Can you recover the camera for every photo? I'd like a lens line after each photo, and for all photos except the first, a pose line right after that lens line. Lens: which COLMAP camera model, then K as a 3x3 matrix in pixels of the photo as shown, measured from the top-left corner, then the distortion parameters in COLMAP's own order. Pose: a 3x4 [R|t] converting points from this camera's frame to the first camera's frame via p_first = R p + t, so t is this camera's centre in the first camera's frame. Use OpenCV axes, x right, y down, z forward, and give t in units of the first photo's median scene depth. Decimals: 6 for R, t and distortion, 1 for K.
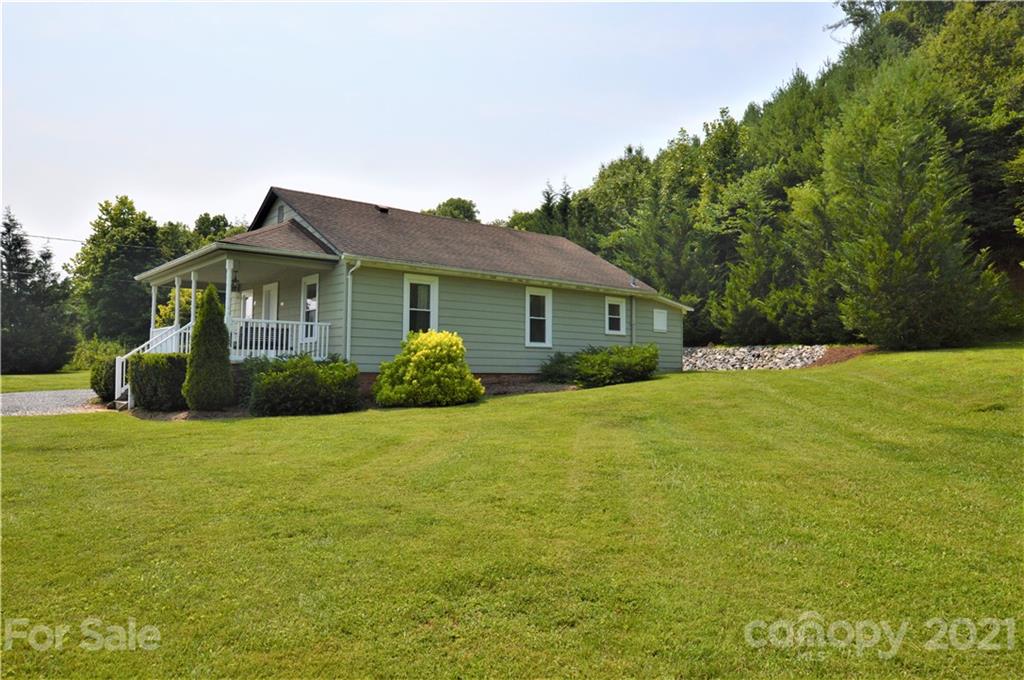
lens RADIAL K [[723.5, 0, 508.7], [0, 723.5, 341.7], [0, 0, 1]] dist [-0.002476, 0.003104]
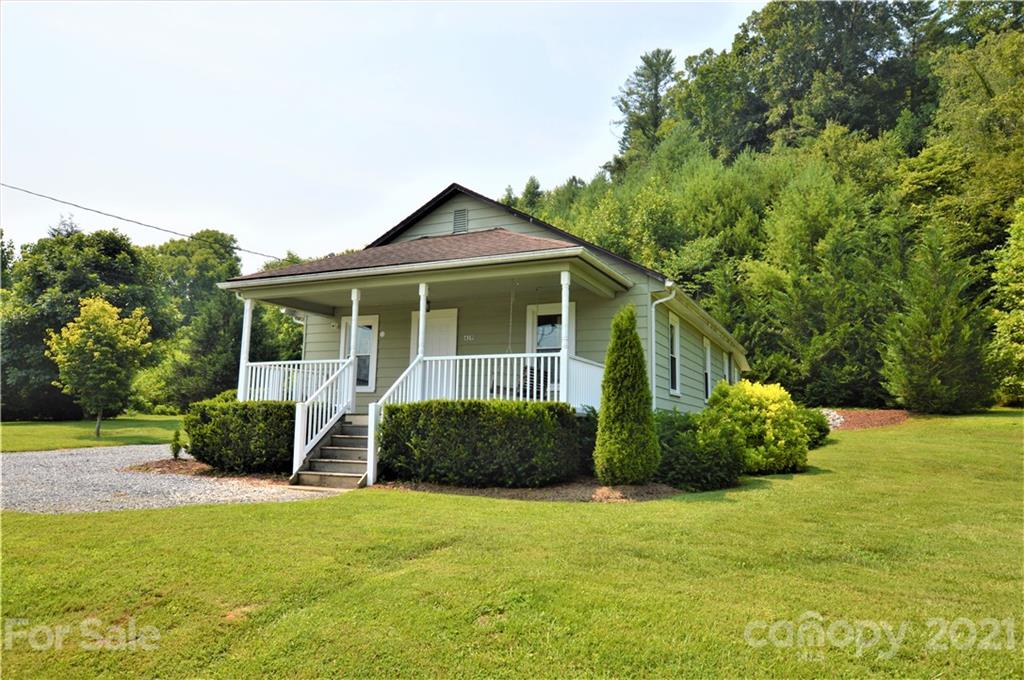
lens RADIAL K [[723.5, 0, 508.7], [0, 723.5, 341.7], [0, 0, 1]] dist [-0.002476, 0.003104]
pose [[0.898412, 0.060136, 0.435016, -0.695361], [-0.025300, 0.996022, -0.085439, 0.017029], [-0.438423, 0.065753, 0.896360, 0.347777]]
